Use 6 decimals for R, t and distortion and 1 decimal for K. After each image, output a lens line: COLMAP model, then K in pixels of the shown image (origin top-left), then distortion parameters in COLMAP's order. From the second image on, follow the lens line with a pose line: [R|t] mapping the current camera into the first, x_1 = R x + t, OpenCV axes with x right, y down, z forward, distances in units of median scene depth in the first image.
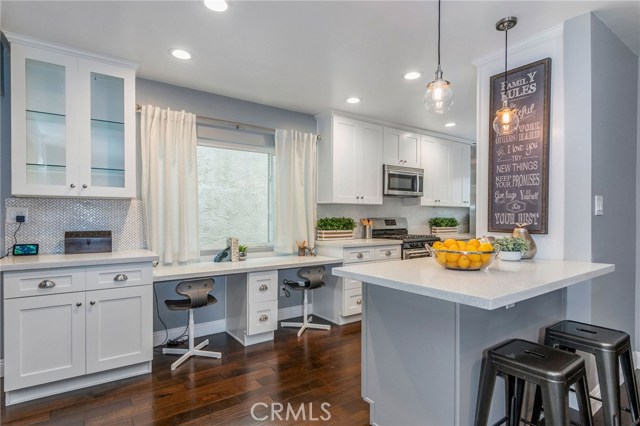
lens RADIAL K [[344.2, 0, 314.7], [0, 344.2, 217.3], [0, 0, 1]] dist [0.000282, 0.001366]
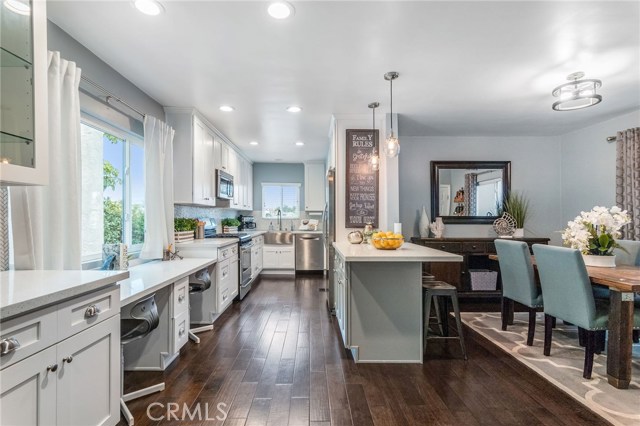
lens RADIAL K [[319.3, 0, 319.2], [0, 319.3, 219.0], [0, 0, 1]] dist [0.001302, 0.000542]
pose [[0.560393, 0.000683, 0.828226, -0.584412], [-0.003234, 0.999994, 0.001363, -0.000565], [-0.828220, -0.003443, 0.560392, 0.219180]]
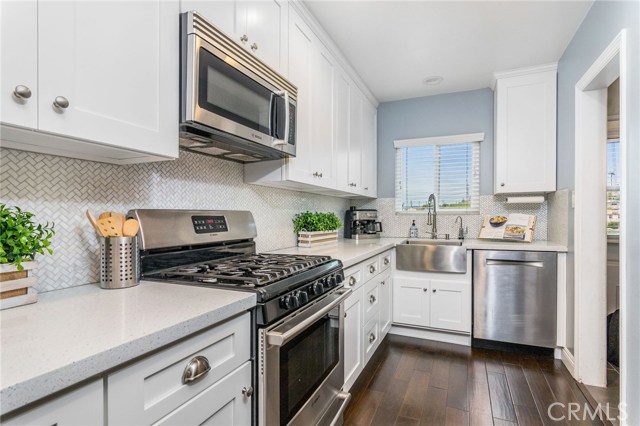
lens RADIAL K [[319.3, 0, 324.2], [0, 319.3, 223.5], [0, 0, 1]] dist [0.001302, 0.000542]
pose [[0.857853, -0.013044, 0.513729, 0.214315], [0.002246, 0.999763, 0.021635, 0.010788], [-0.513890, -0.017406, 0.857679, 0.935185]]
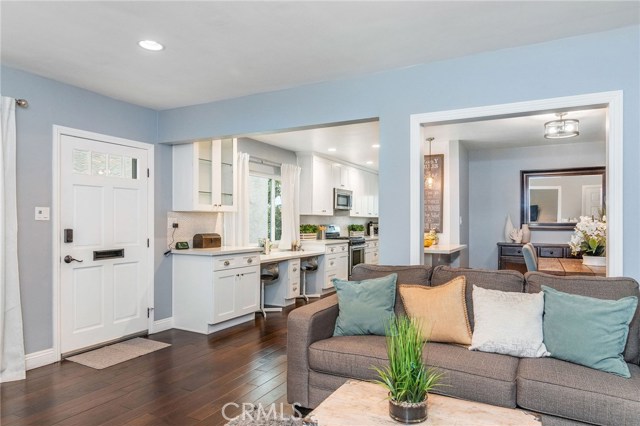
lens RADIAL K [[414.0, 0, 321.4], [0, 414.0, 219.8], [0, 0, 1]] dist [-0.009564, -0.000692]
pose [[0.889281, 0.009003, 0.457273, -0.839272], [-0.006066, 0.999950, -0.007891, -0.007275], [-0.457321, 0.004243, 0.889292, -0.688255]]
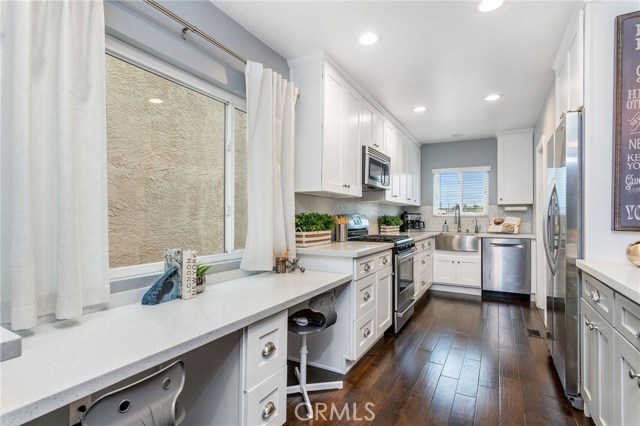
lens RADIAL K [[319.3, 0, 319.6], [0, 319.3, 219.4], [0, 0, 1]] dist [0.001302, 0.000542]
pose [[0.902351, 0.001698, 0.430999, -0.260252], [-0.003836, 0.999984, 0.004091, 0.012870], [-0.430986, -0.005345, 0.902343, 0.504993]]
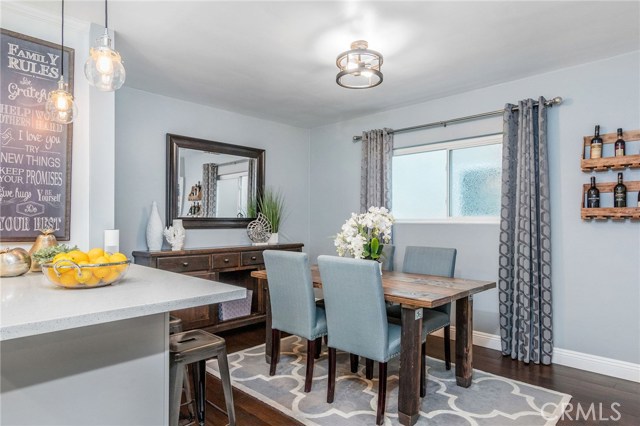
lens RADIAL K [[379.5, 0, 322.3], [0, 379.5, 210.8], [0, 0, 1]] dist [0.004355, -0.003150]
pose [[-0.169456, 0.028233, 0.985133, -0.287102], [0.000045, 0.999590, -0.028640, -0.001123], [-0.985538, -0.004809, -0.169387, 0.346045]]
